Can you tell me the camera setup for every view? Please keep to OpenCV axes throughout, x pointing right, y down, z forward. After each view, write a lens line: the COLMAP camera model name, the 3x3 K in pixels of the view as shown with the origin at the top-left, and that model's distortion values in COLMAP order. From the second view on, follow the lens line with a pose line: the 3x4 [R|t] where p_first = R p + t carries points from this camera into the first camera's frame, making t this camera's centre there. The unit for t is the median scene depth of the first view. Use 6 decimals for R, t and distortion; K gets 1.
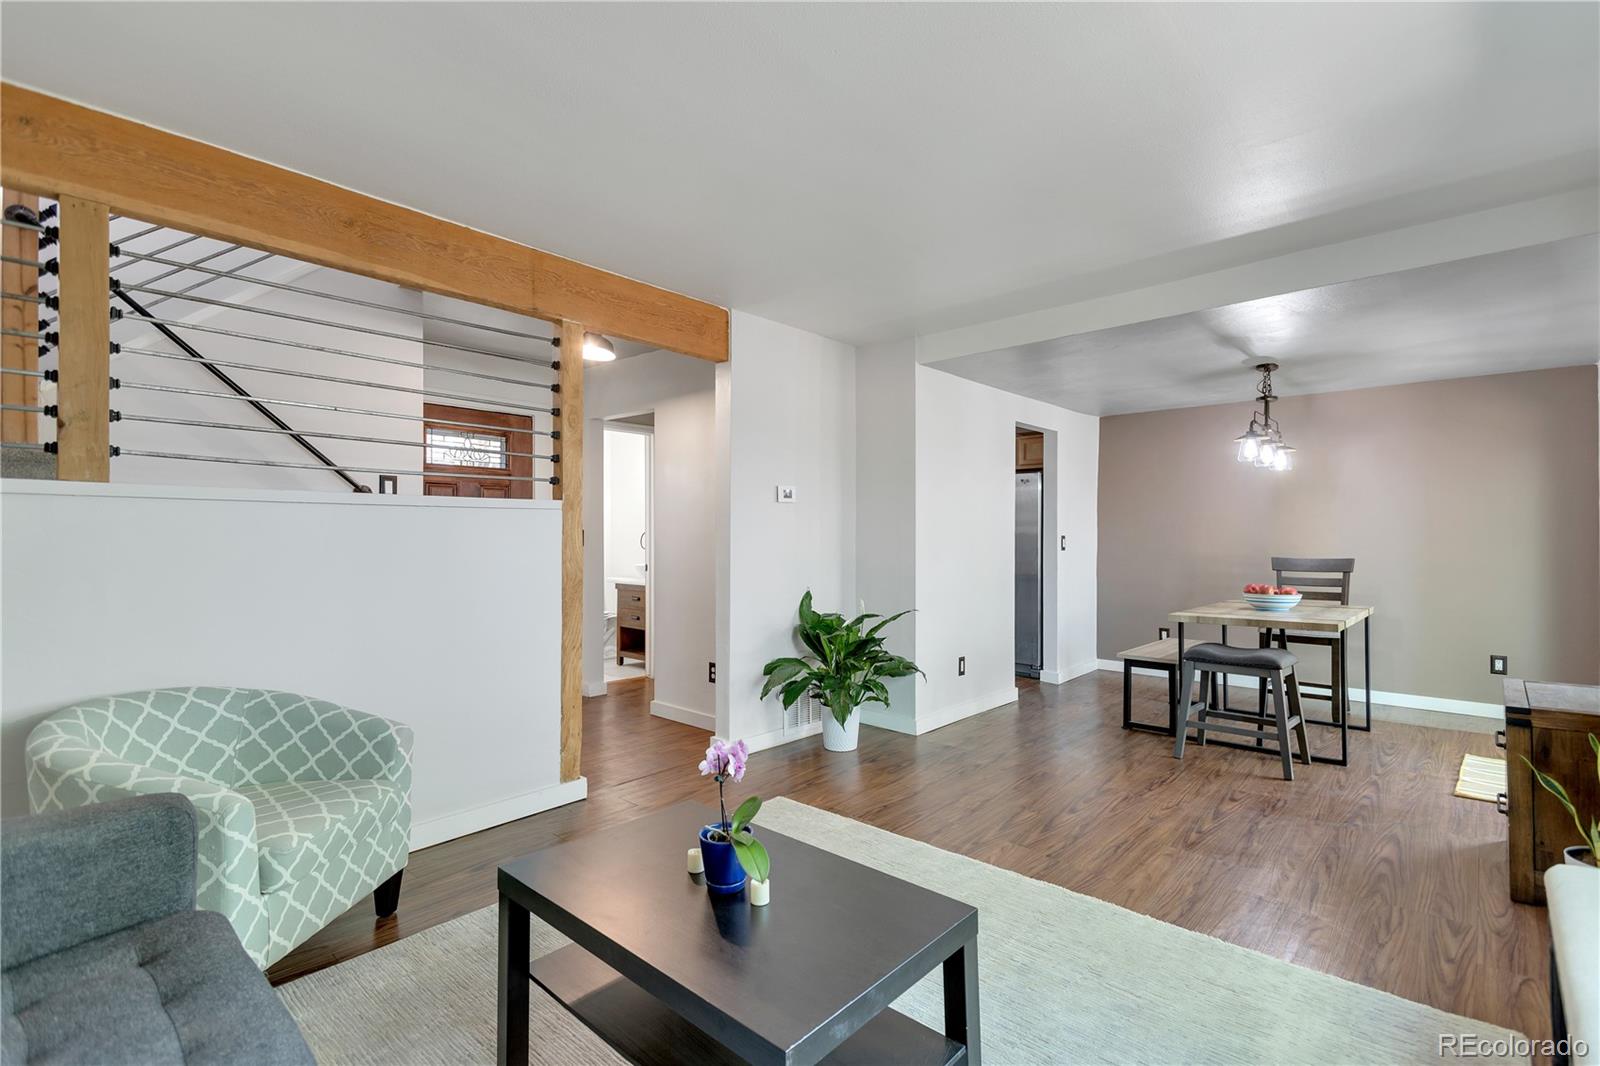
lens RADIAL K [[723.6, 0, 803.0], [0, 723.6, 531.7], [0, 0, 1]] dist [0.022045, -0.001126]
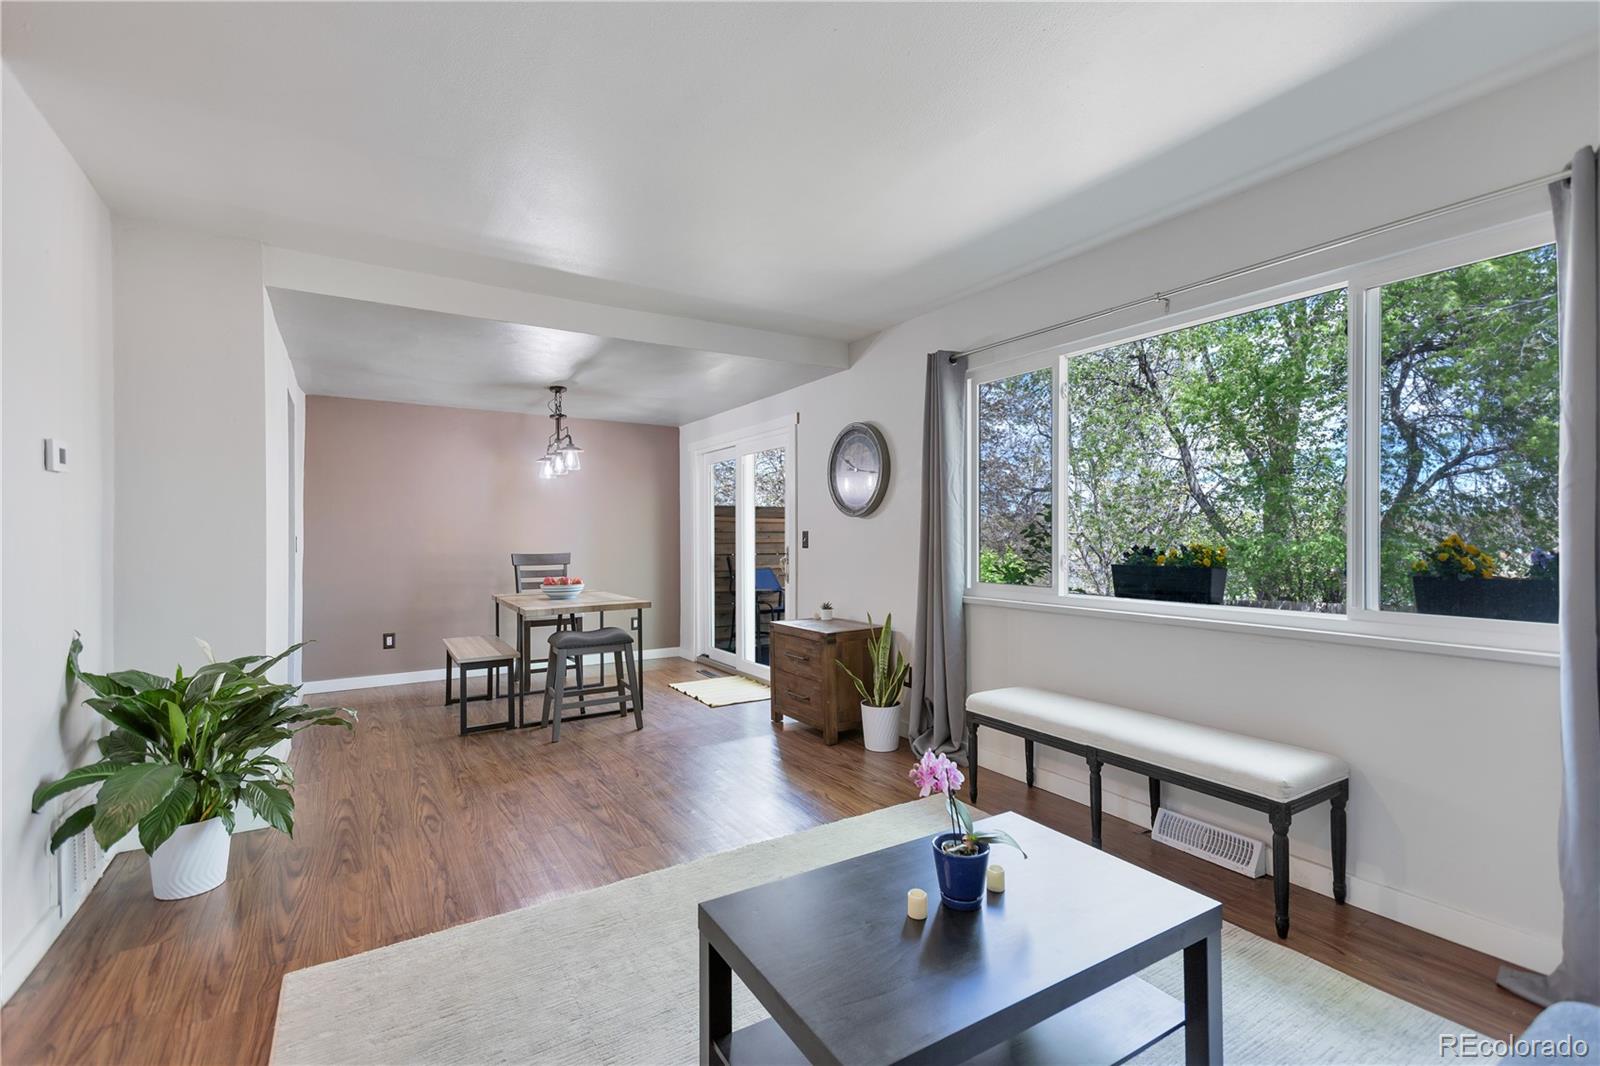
lens RADIAL K [[723.6, 0, 792.1], [0, 723.6, 535.9], [0, 0, 1]] dist [0.022045, -0.001126]
pose [[0.284185, -0.004053, 0.958761, -0.373685], [-0.001618, 0.999988, 0.004707, 0.001456], [-0.958768, -0.002889, 0.284175, 0.329112]]
